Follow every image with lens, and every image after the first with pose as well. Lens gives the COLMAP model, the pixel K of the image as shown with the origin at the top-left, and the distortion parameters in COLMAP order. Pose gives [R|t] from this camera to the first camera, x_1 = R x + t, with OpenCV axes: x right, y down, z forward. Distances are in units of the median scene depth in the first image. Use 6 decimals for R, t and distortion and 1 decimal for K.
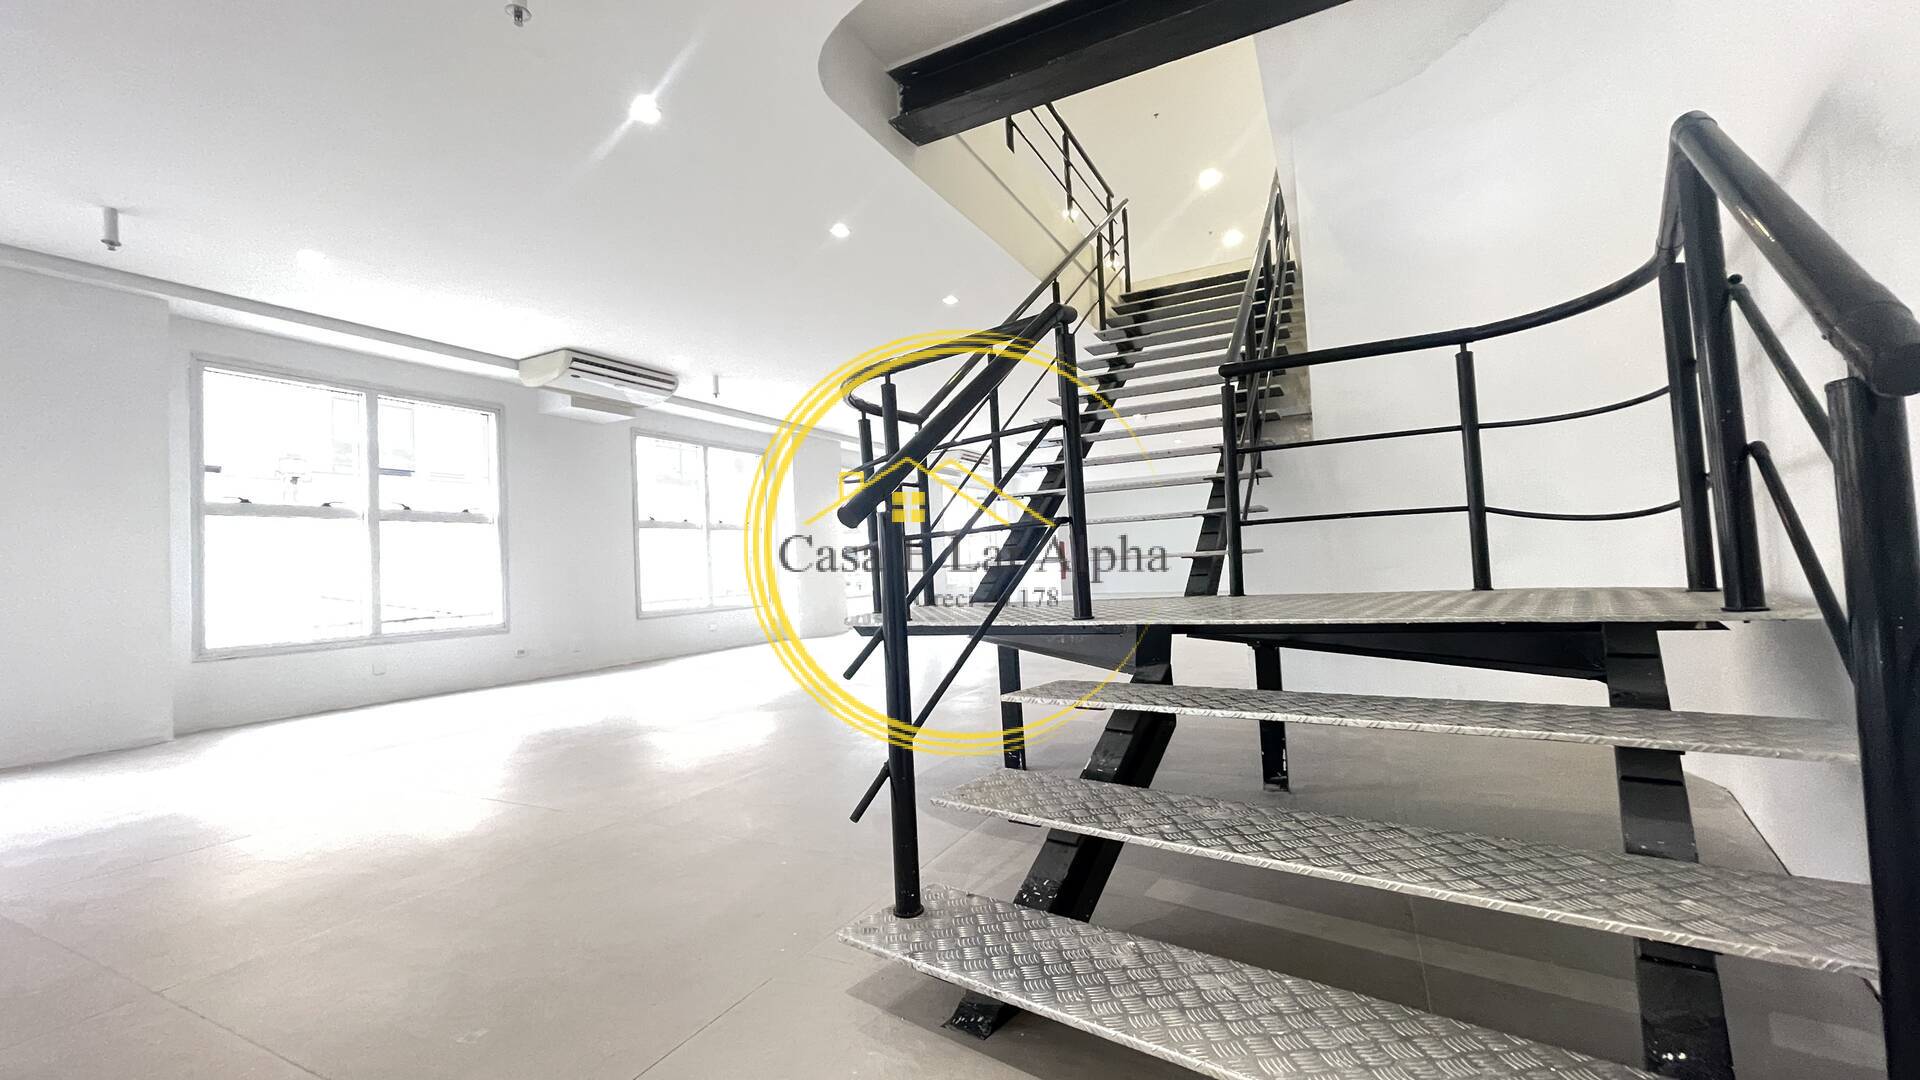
lens RADIAL K [[780.0, 0, 948.7], [0, 780.0, 543.3], [0, 0, 1]] dist [0.001827, 0.000751]
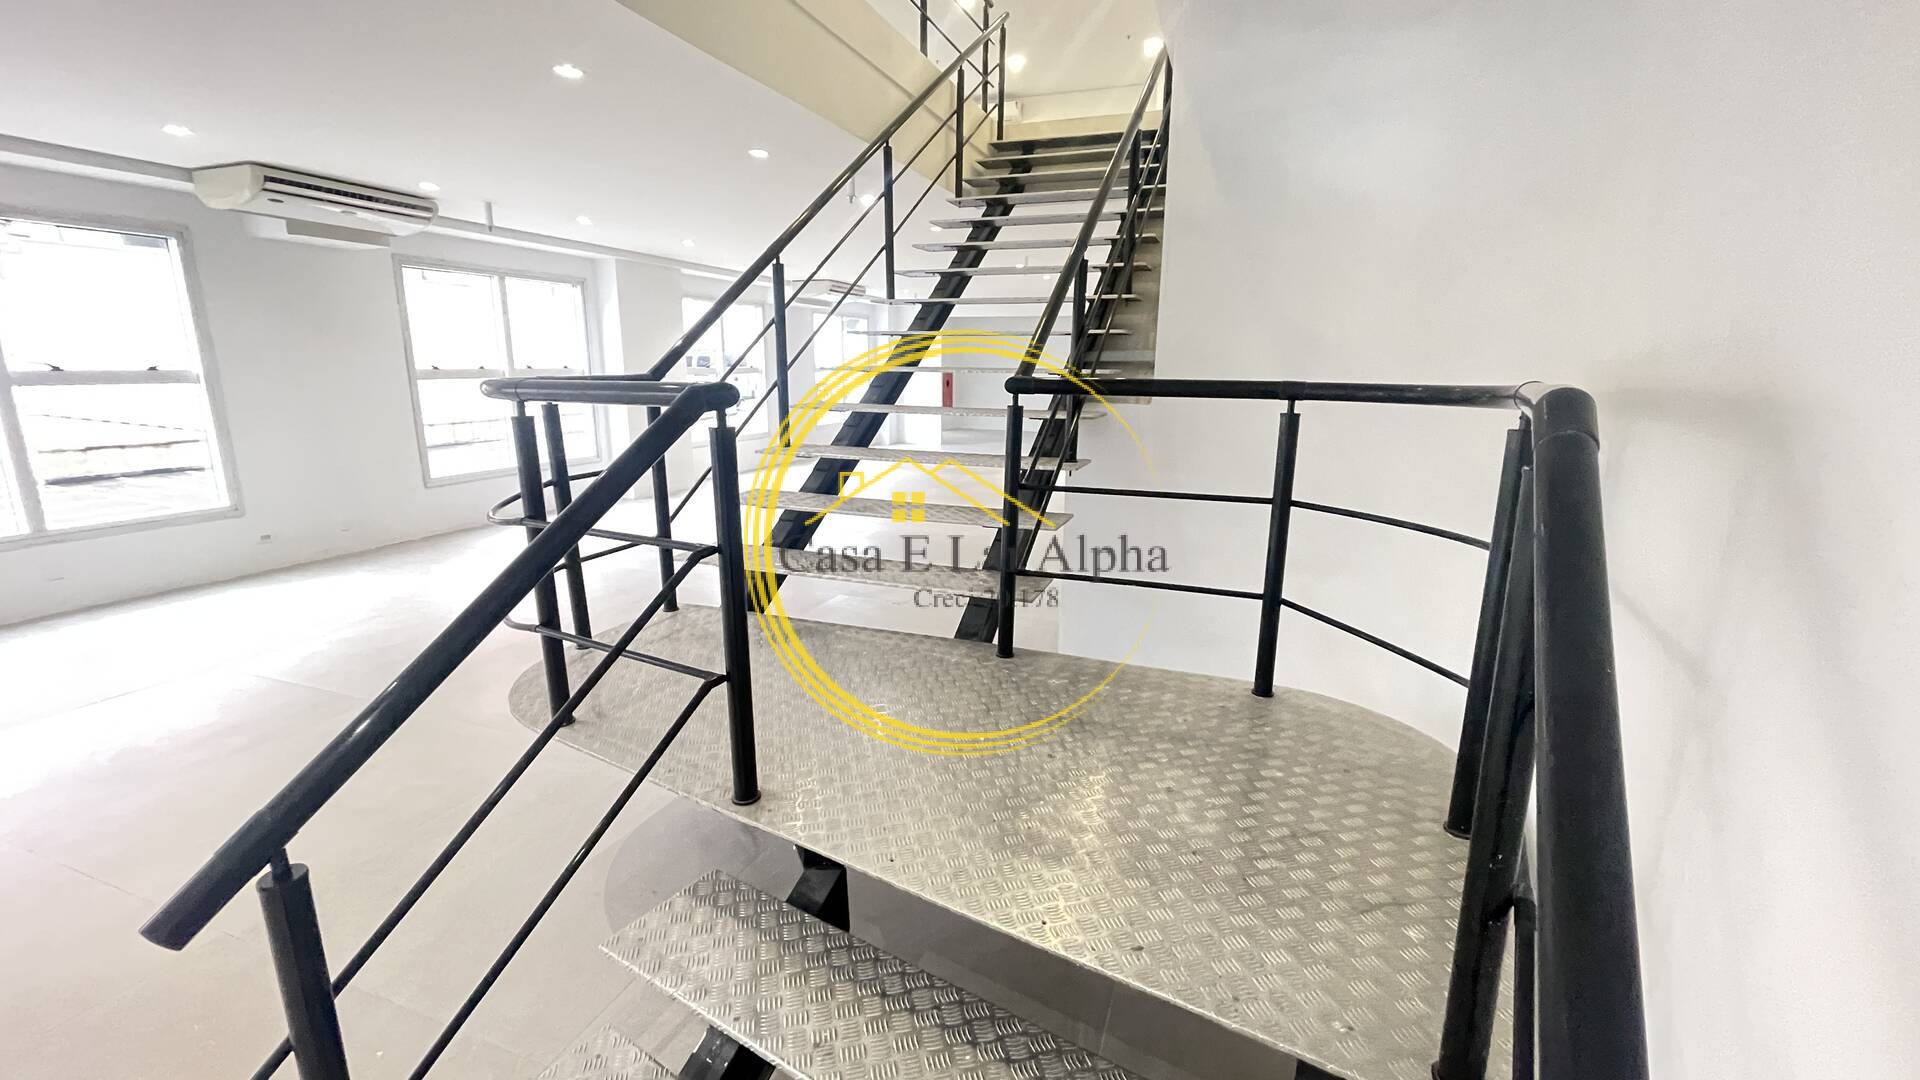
lens RADIAL K [[780.0, 0, 948.7], [0, 780.0, 543.3], [0, 0, 1]] dist [0.001827, 0.000751]
pose [[0.990922, 0.027033, 0.131692, 0.085309], [-0.059215, 0.967196, 0.247032, -0.116585], [-0.120694, -0.252587, 0.960017, 0.096681]]
